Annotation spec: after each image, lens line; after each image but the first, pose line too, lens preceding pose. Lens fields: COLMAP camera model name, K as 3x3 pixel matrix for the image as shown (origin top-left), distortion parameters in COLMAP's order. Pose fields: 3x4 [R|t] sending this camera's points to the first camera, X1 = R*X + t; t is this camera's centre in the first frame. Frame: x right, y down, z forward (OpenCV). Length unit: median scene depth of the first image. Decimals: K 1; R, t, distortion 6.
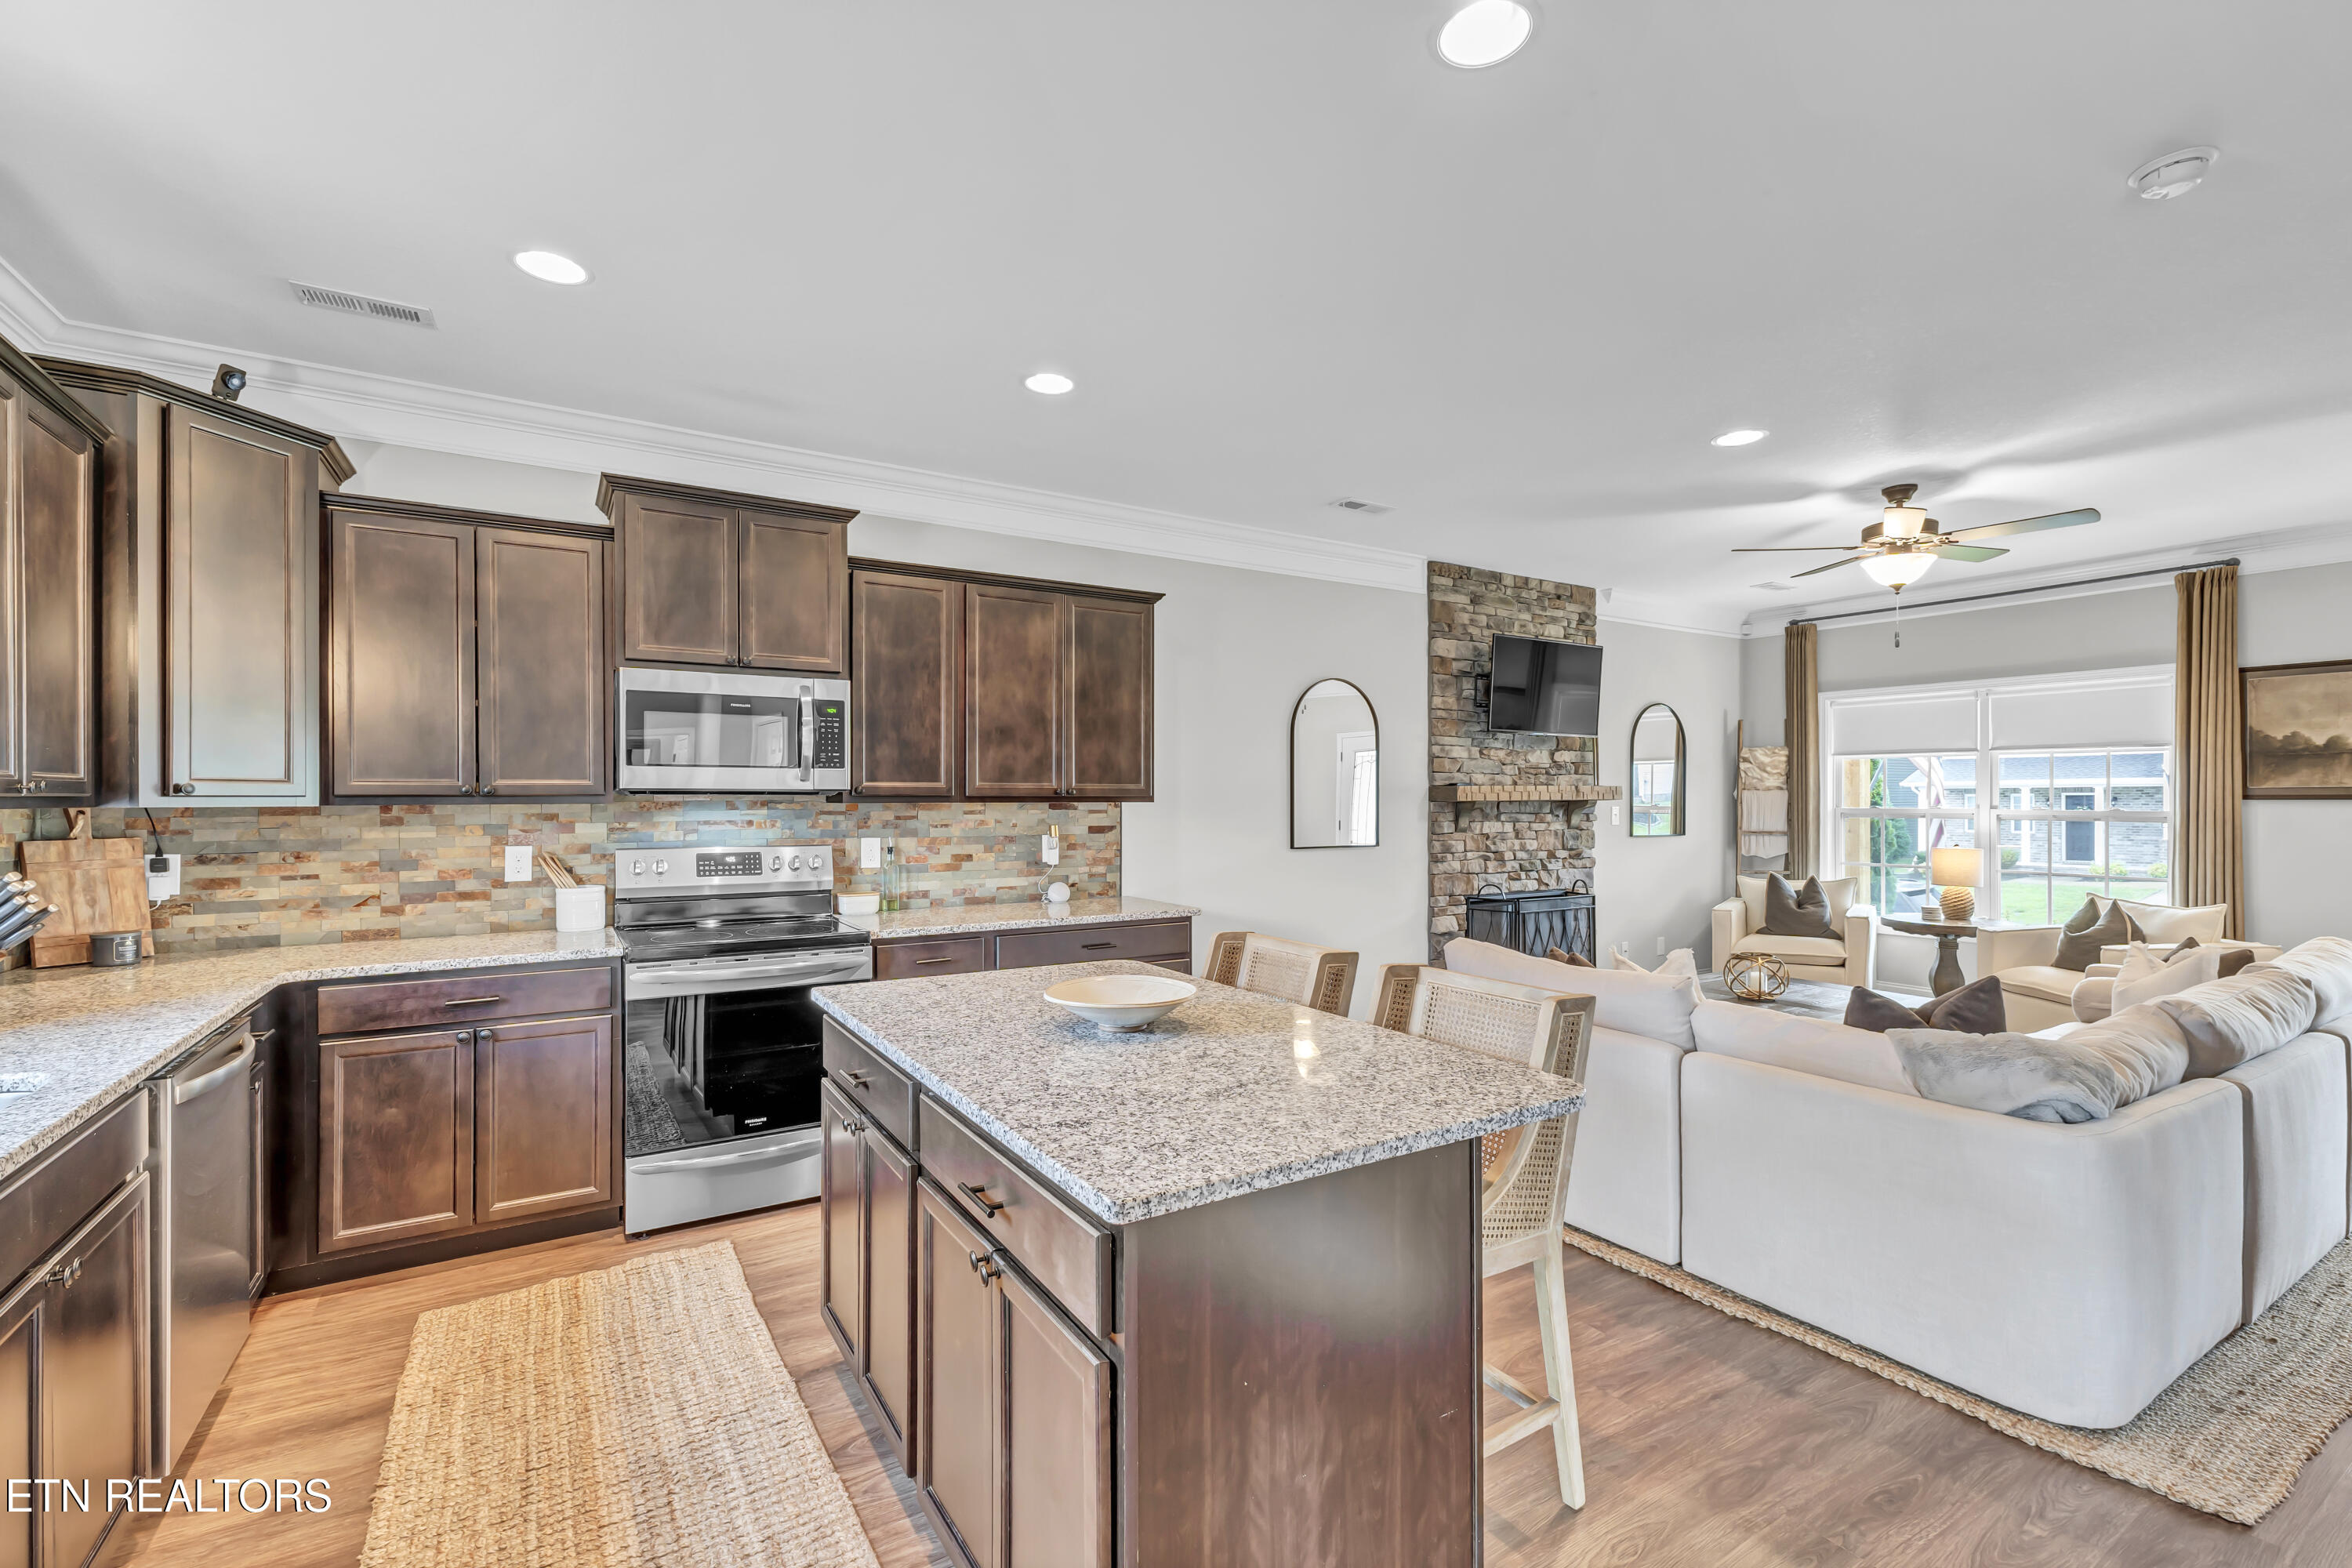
lens RADIAL K [[1008.7, 0, 1186.5], [0, 1008.7, 798.0], [0, 0, 1]] dist [0.016367, 0.000194]
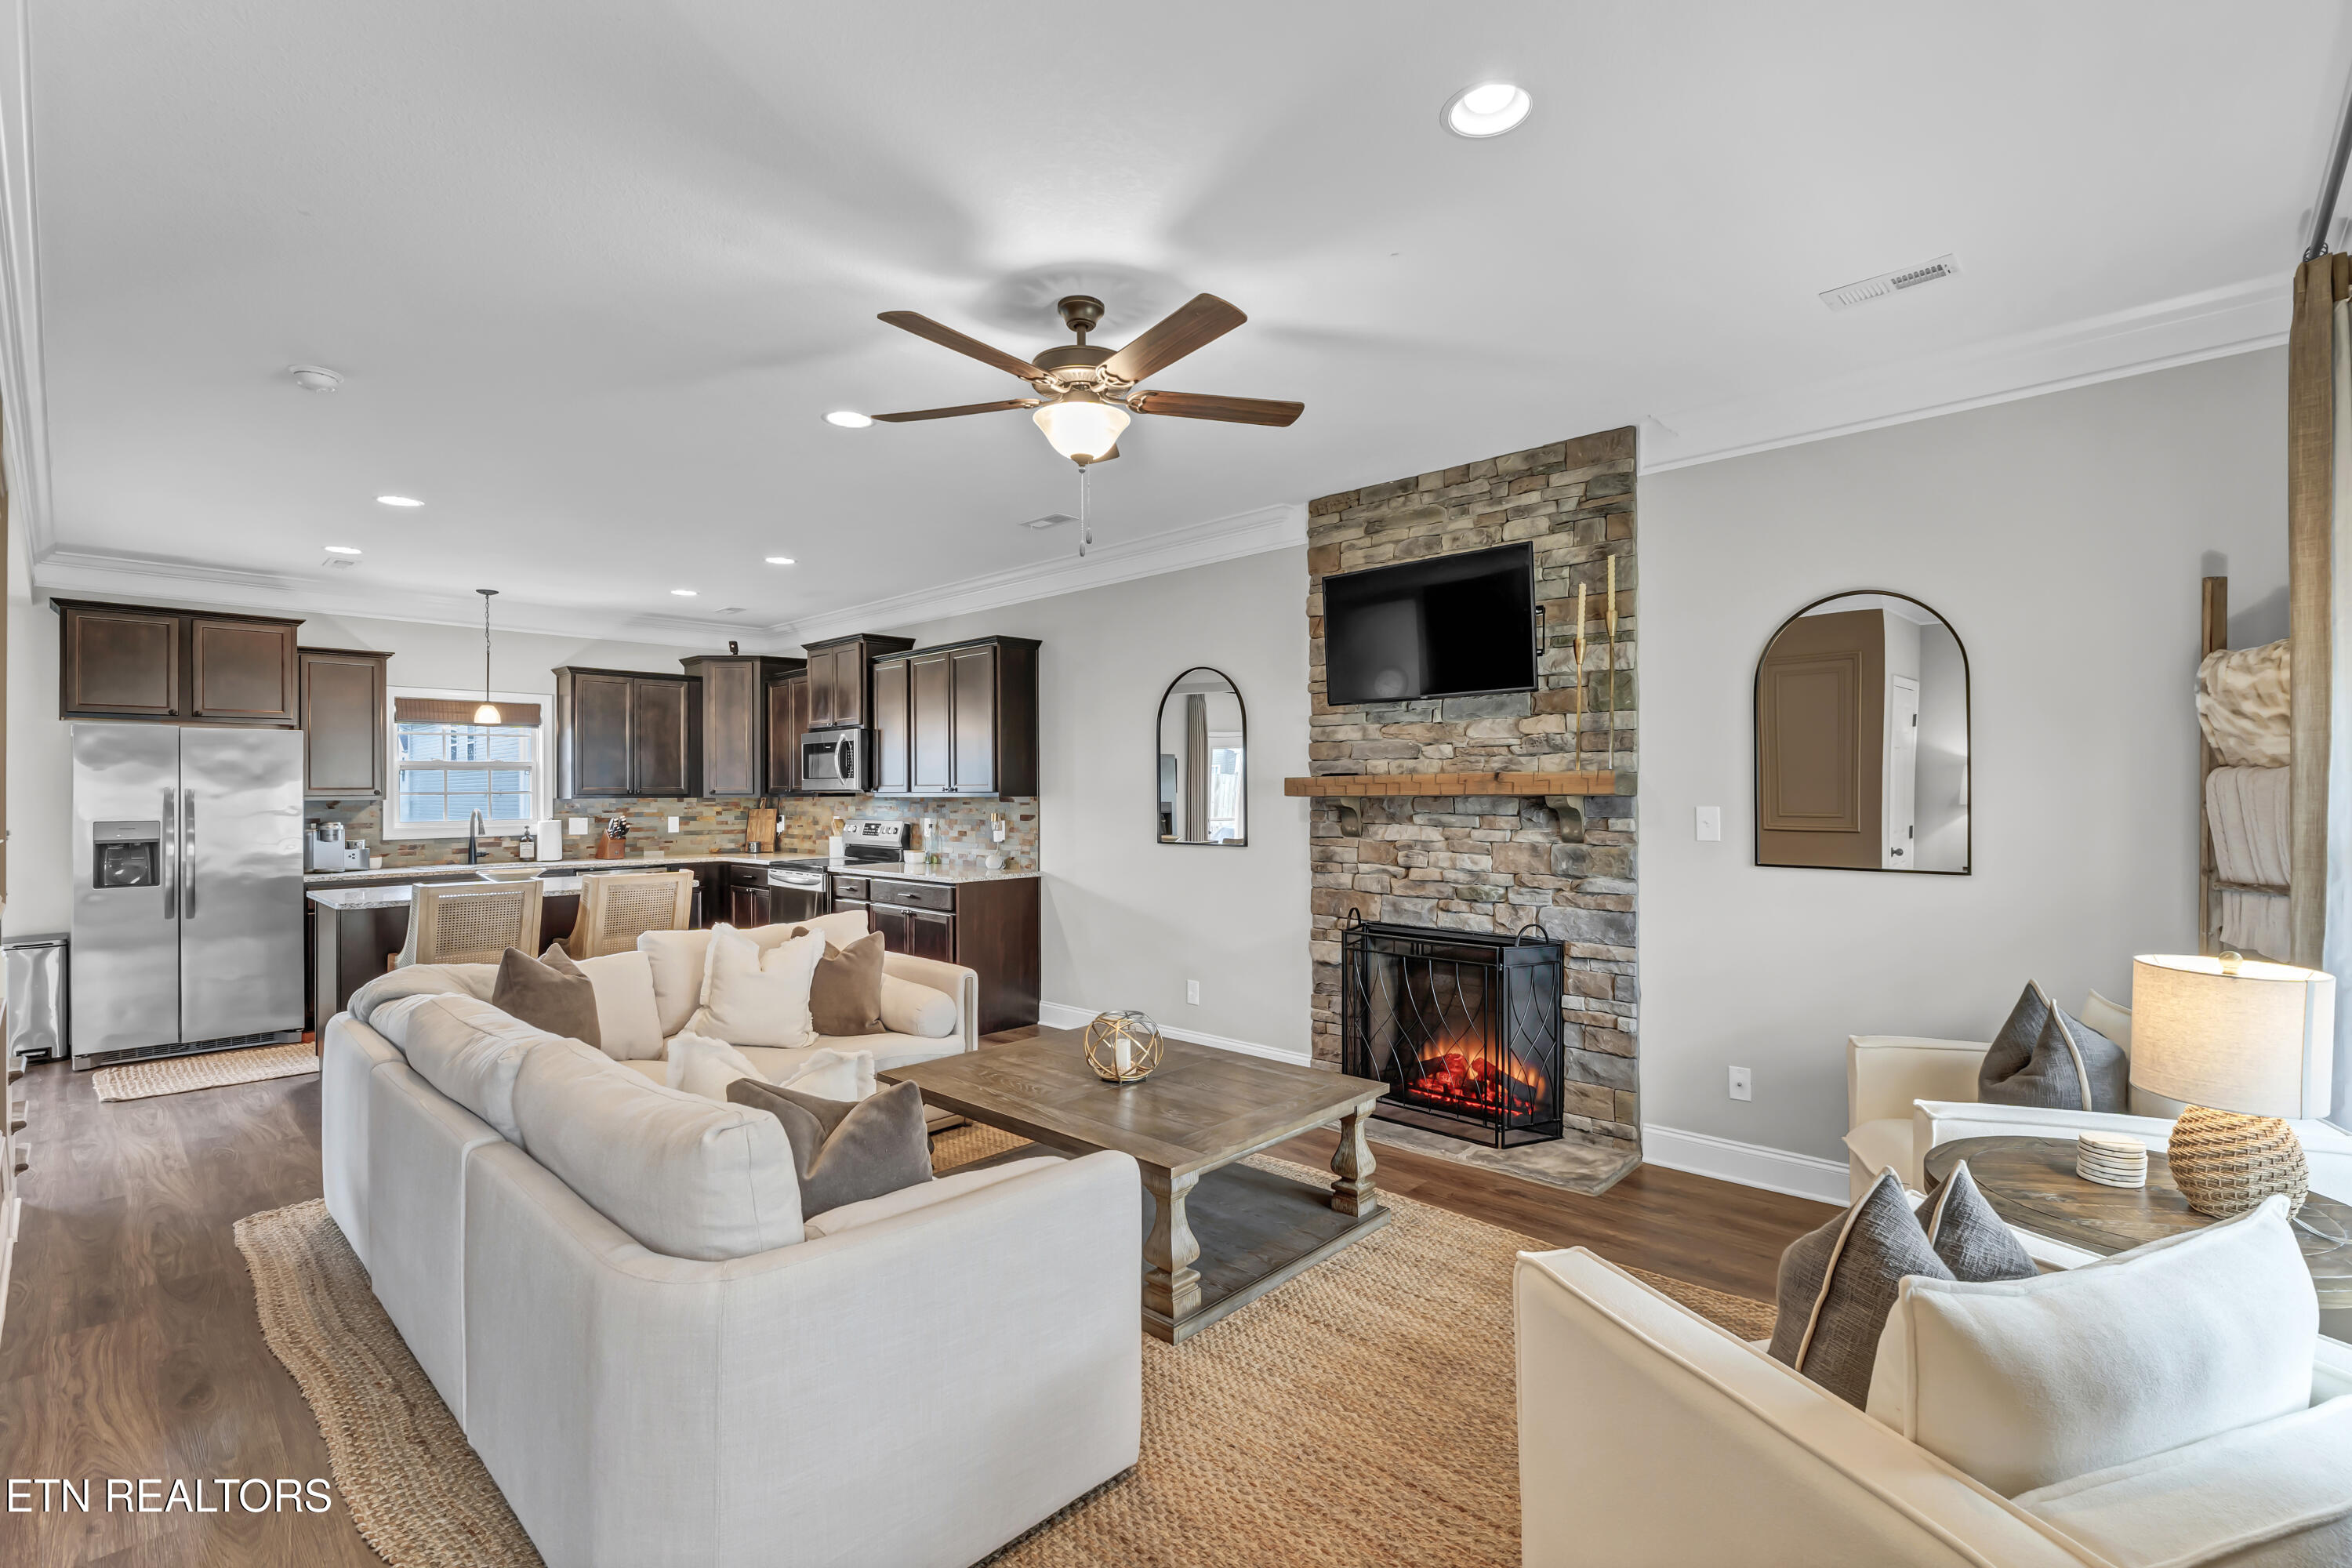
lens RADIAL K [[1049.3, 0, 1169.3], [0, 1049.3, 780.2], [0, 0, 1]] dist [-0.002639, -0.000811]
pose [[0.260595, -0.008748, -0.965408, 1.573569], [0.008578, 0.999940, -0.006745, -0.007794], [0.965410, -0.006524, 0.260655, 1.026435]]
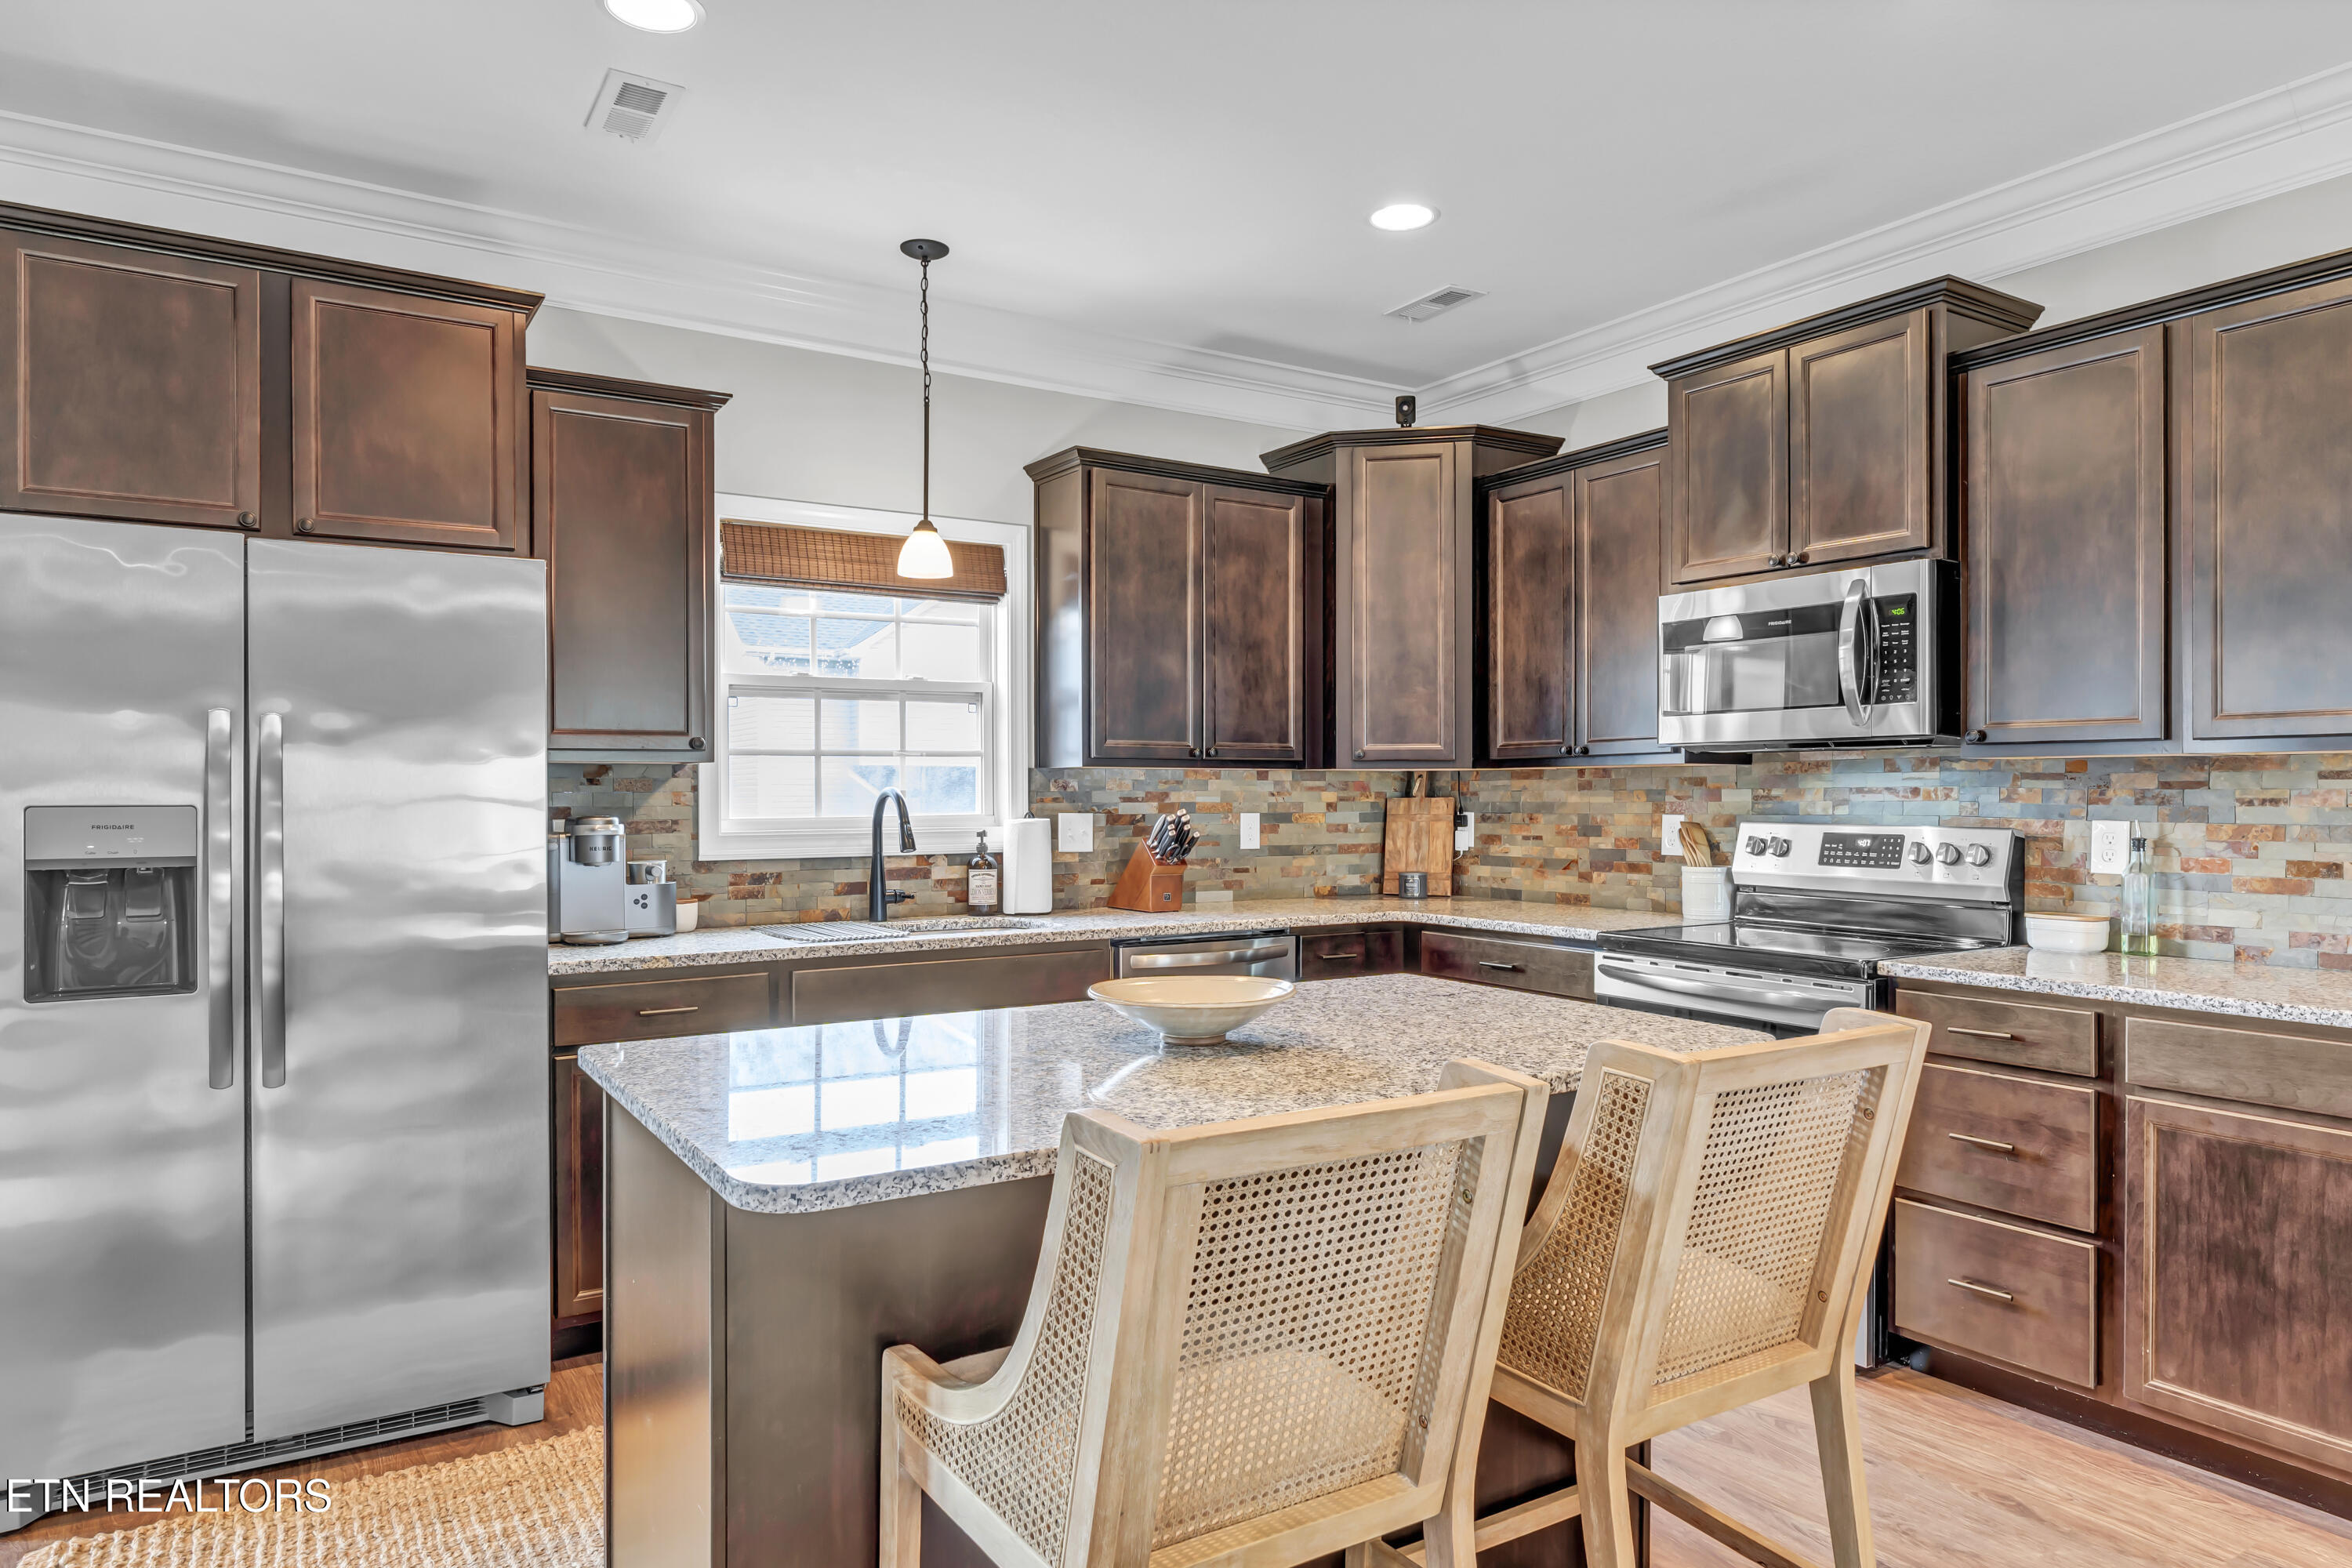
lens RADIAL K [[1421.6, 0, 1176.0], [0, 1421.6, 784.0], [0, 0, 1]] dist [0.000559, -0.000111]
pose [[0.019971, -0.002601, -0.999797, 0.510159], [0.005027, 0.999984, -0.002501, 0.020453], [0.999788, -0.004976, 0.019983, 0.513515]]
